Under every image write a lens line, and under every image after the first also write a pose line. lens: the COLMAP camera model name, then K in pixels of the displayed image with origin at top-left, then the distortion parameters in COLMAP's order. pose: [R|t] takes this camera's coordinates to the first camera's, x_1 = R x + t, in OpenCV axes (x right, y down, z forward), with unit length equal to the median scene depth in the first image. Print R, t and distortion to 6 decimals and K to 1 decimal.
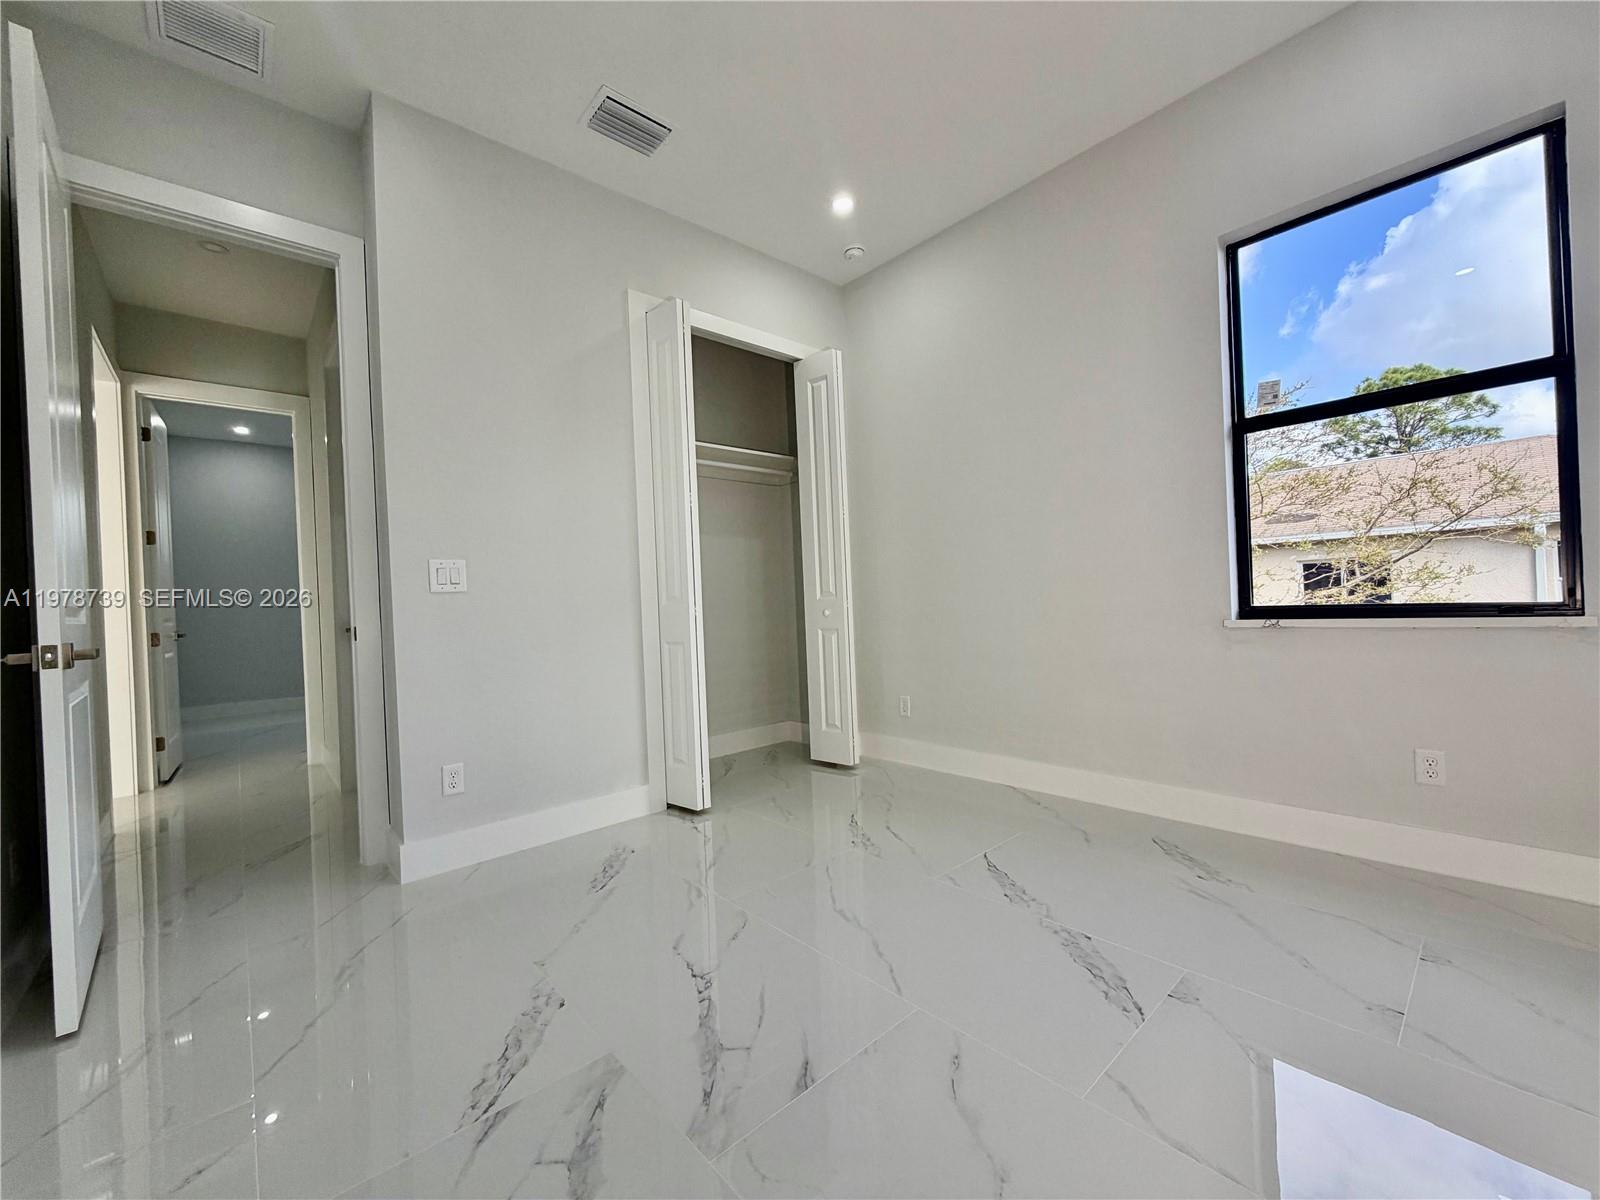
lens RADIAL K [[637.6, 0, 792.7], [0, 637.6, 602.0], [0, 0, 1]] dist [0.000649, 0.000248]
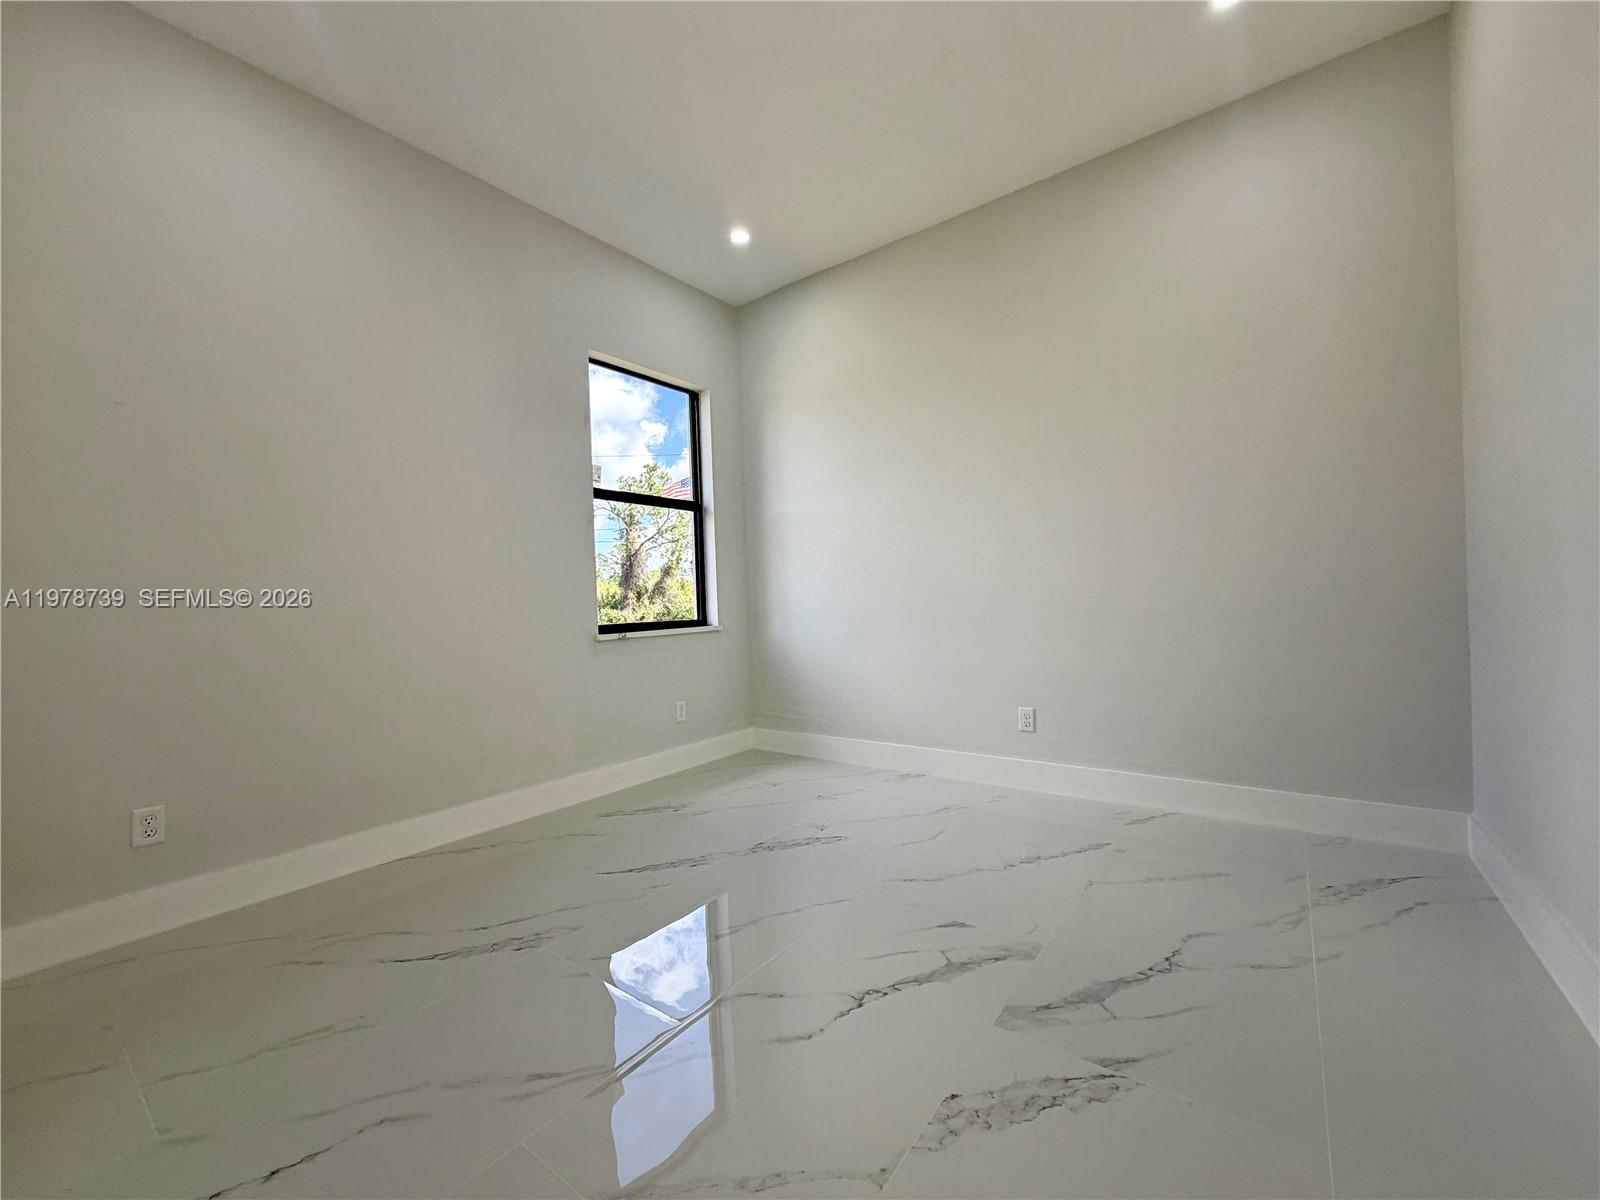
lens RADIAL K [[648.1, 0, 814.8], [0, 648.1, 588.7], [0, 0, 1]] dist [0.000835, 0.000077]
pose [[-0.218610, 0.068974, 0.973372, -1.244397], [0.046216, 0.997111, -0.060277, 0.059003], [-0.974717, 0.031808, -0.221166, 1.443805]]
